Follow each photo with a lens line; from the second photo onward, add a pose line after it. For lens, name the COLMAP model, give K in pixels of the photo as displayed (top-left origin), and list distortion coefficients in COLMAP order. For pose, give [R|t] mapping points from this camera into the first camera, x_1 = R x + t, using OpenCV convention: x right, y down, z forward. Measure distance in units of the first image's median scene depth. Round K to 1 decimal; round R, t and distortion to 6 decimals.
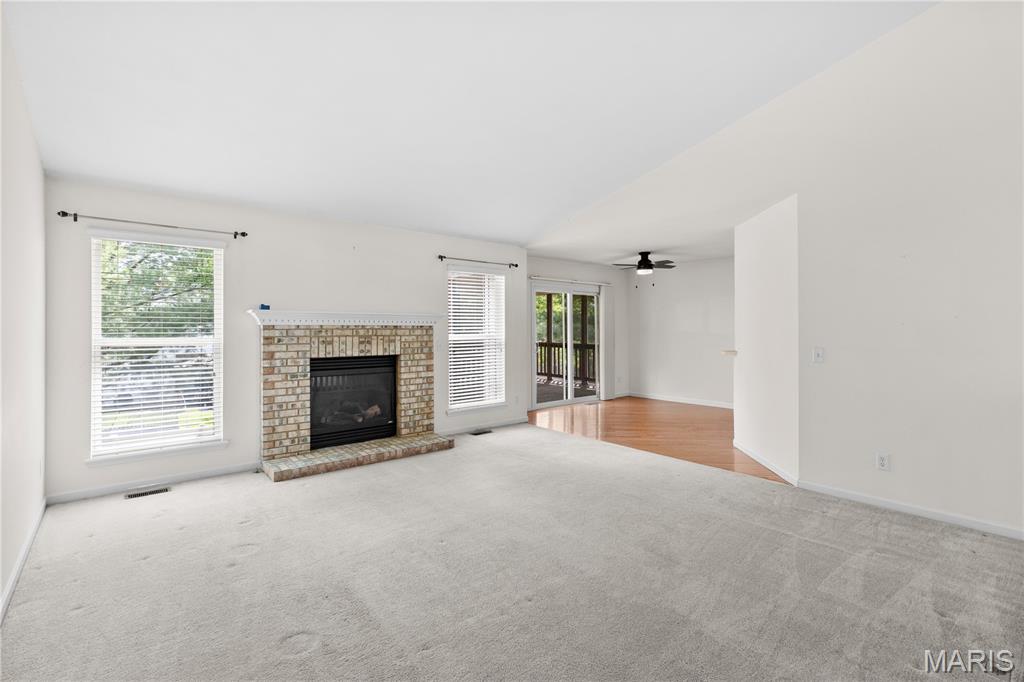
lens RADIAL K [[473.1, 0, 509.2], [0, 473.1, 332.4], [0, 0, 1]] dist [0.000815, 0.000169]
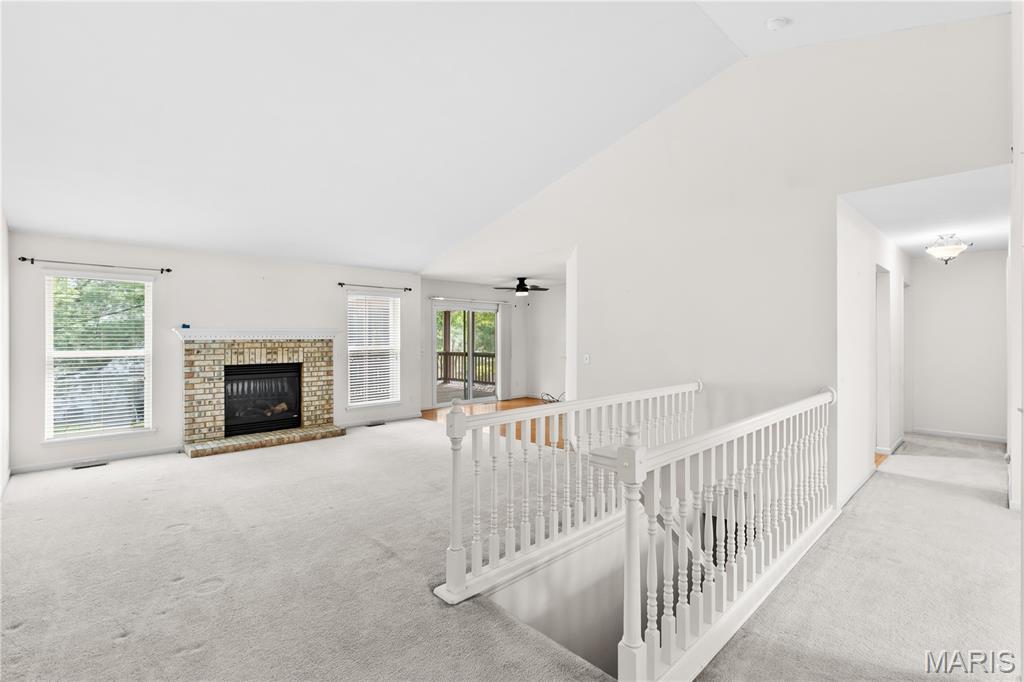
lens RADIAL K [[471.7, 0, 512.0], [0, 471.7, 341.0], [0, 0, 1]] dist [0.001043, 0.000166]
pose [[0.997928, -0.006191, 0.064037, 0.256026], [0.006461, 0.999971, -0.004010, -0.001702], [-0.064010, 0.004416, 0.997939, -0.305762]]
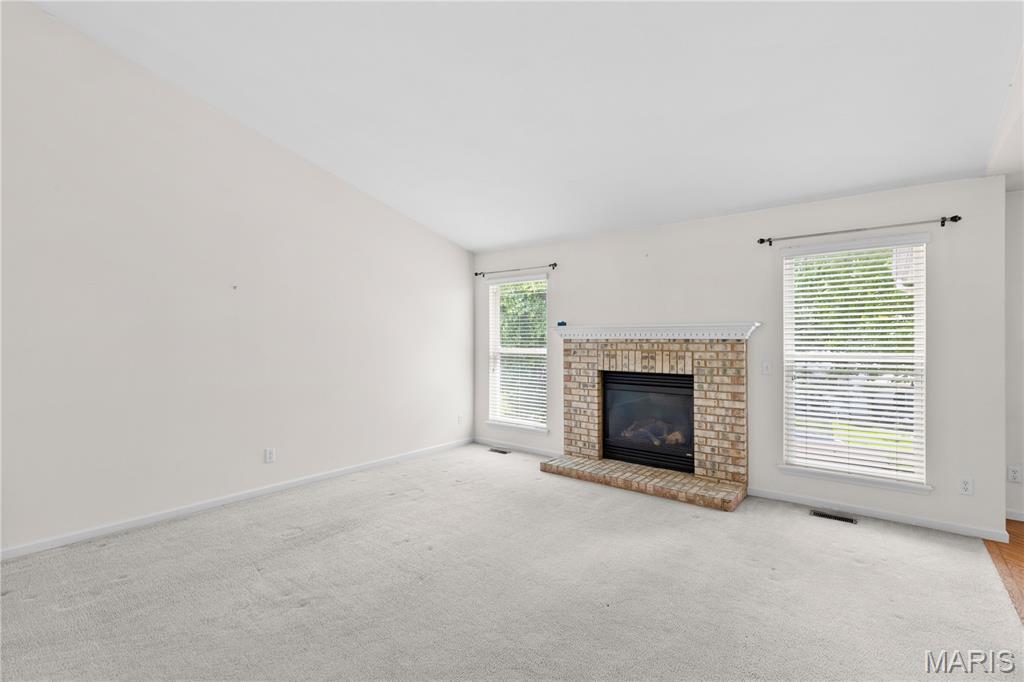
lens RADIAL K [[473.1, 0, 509.2], [0, 473.1, 332.4], [0, 0, 1]] dist [0.000815, 0.000169]
pose [[0.181720, -0.007146, -0.983324, 0.534068], [-0.002701, 0.999966, -0.007766, -0.019512], [0.983347, 0.004067, 0.181695, 0.561160]]
